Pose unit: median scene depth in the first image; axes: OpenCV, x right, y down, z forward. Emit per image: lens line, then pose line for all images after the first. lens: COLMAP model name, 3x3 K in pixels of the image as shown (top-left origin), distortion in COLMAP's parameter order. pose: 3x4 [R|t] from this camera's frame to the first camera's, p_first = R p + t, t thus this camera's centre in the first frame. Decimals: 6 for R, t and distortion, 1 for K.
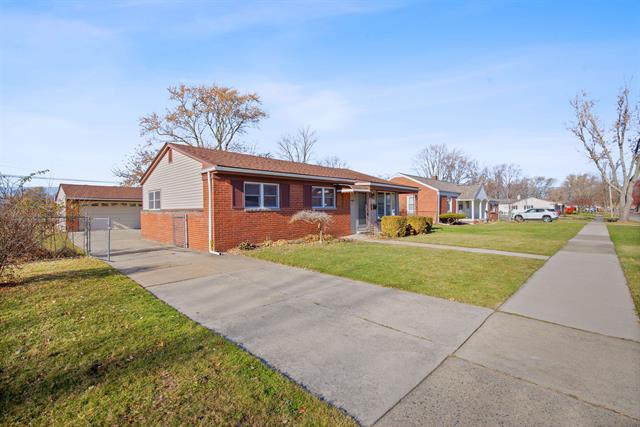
lens RADIAL K [[296.2, 0, 320.0], [0, 296.2, 213.5], [0, 0, 1]] dist [0.000103, -0.000027]
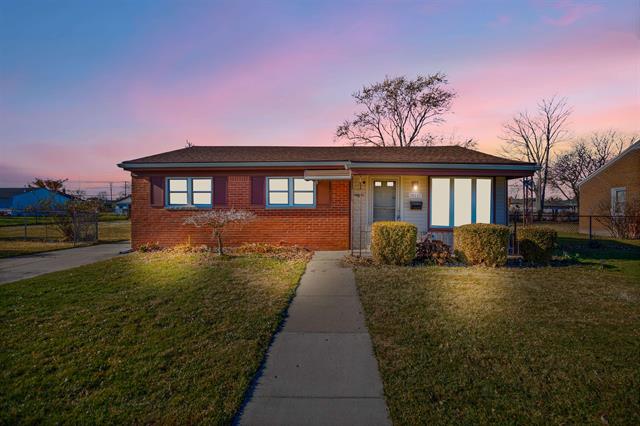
lens RADIAL K [[314.3, 0, 320.0], [0, 314.3, 213.0], [0, 0, 1]] dist [-0.063898, -0.000096]
pose [[0.679375, 0.007525, -0.733753, 0.285339], [-0.017715, 0.999824, -0.006150, 0.000180], [0.733577, 0.017177, 0.679389, 0.261917]]
